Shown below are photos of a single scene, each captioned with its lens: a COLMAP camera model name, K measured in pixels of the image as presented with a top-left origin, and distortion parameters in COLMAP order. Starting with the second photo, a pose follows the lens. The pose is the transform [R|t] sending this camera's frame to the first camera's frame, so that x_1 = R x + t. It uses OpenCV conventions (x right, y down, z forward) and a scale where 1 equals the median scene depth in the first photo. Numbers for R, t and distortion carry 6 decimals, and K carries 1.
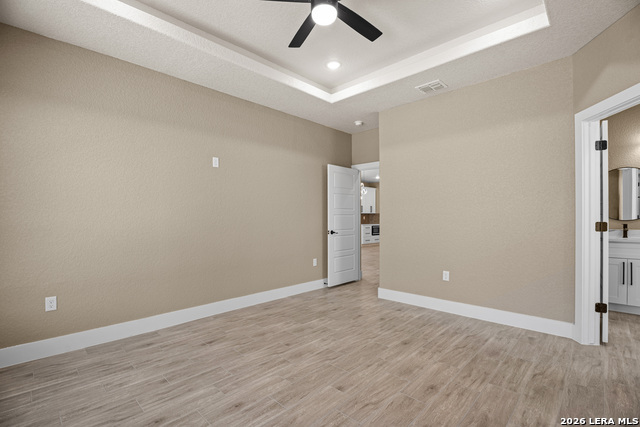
lens RADIAL K [[293.2, 0, 320.4], [0, 293.2, 210.1], [0, 0, 1]] dist [-0.011934, -0.000163]
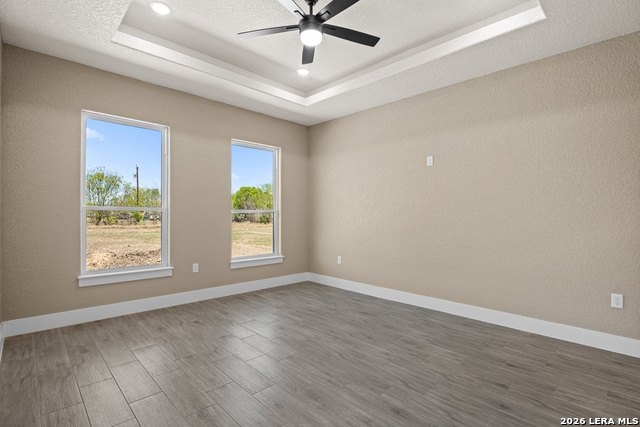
lens RADIAL K [[293.2, 0, 314.5], [0, 293.2, 212.6], [0, 0, 1]] dist [-0.011934, -0.000163]
pose [[-0.017941, -0.005014, -0.999826, 0.929738], [0.018079, 0.999822, -0.005338, 0.017020], [0.999676, -0.018172, -0.017847, 0.828281]]
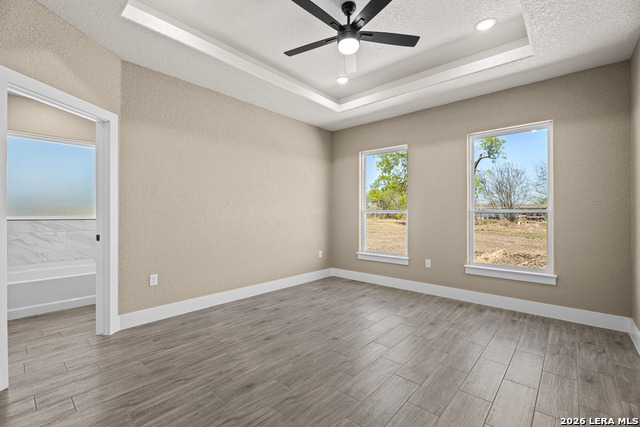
lens RADIAL K [[285.5, 0, 339.0], [0, 285.5, 212.4], [0, 0, 1]] dist [-0.011468, -0.000359]
pose [[-0.994116, -0.003184, -0.108270, 0.144220], [0.000543, 0.999409, -0.034382, 0.046290], [0.108316, -0.034239, -0.993527, 1.726266]]
